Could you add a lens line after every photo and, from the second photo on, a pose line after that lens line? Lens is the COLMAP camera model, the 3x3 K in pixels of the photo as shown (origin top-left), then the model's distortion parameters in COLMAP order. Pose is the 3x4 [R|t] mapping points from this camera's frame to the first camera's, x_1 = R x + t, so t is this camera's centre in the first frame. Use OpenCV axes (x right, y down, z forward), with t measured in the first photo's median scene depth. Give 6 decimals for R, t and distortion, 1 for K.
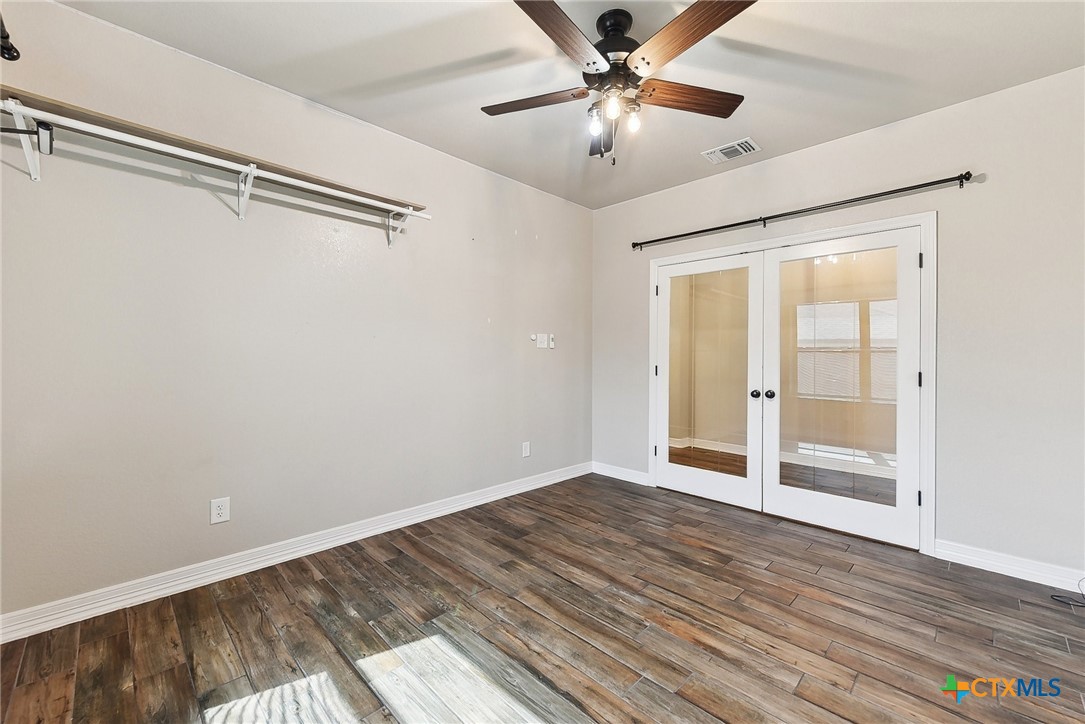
lens RADIAL K [[432.1, 0, 541.0], [0, 432.1, 353.5], [0, 0, 1]] dist [0.006058, -0.002493]
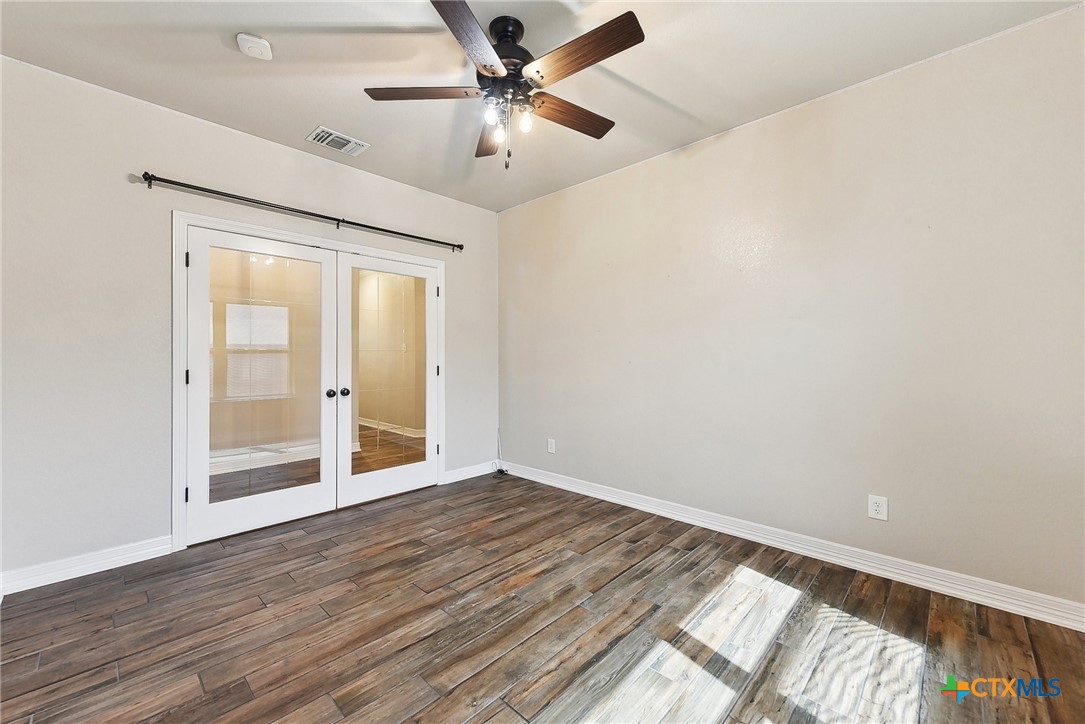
lens RADIAL K [[432.1, 0, 526.6], [0, 432.1, 354.9], [0, 0, 1]] dist [0.006058, -0.002493]
pose [[-0.008298, -0.001726, 0.999964, -0.630913], [-0.003533, 0.999992, 0.001697, 0.002429], [-0.999959, -0.003519, -0.008304, 0.706945]]
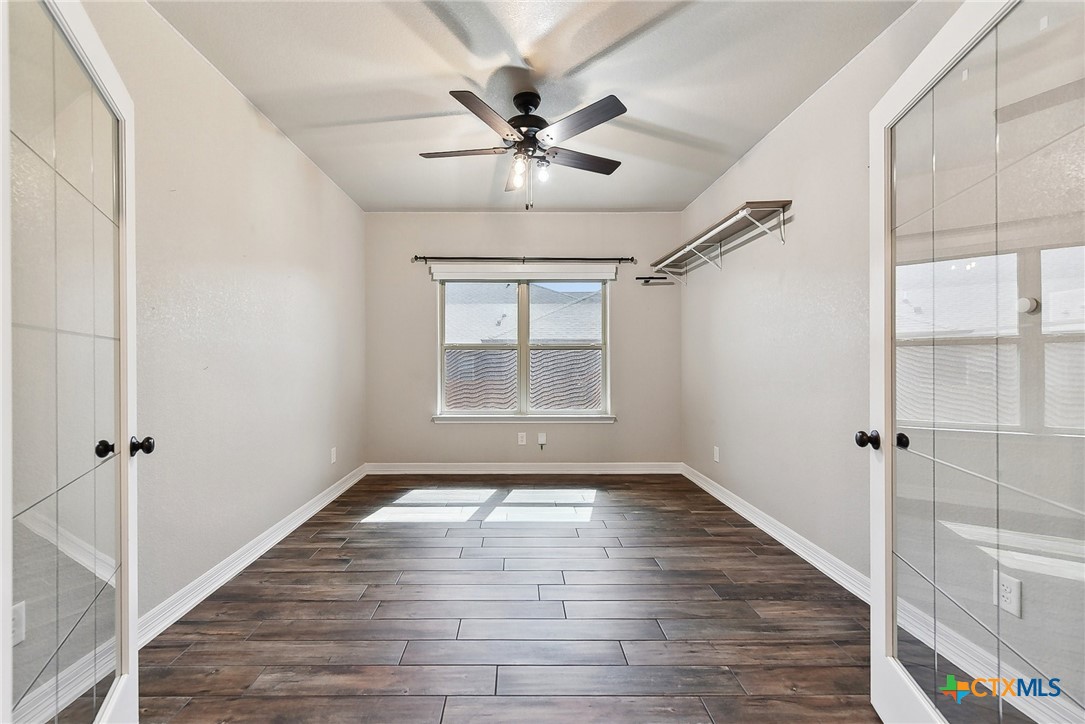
lens RADIAL K [[432.1, 0, 527.0], [0, 432.1, 360.6], [0, 0, 1]] dist [0.006058, -0.002493]
pose [[-0.686734, -0.003889, -0.726899, 0.818325], [-0.000173, 0.999987, -0.005186, 0.012937], [0.726909, -0.003436, -0.686725, 1.389386]]
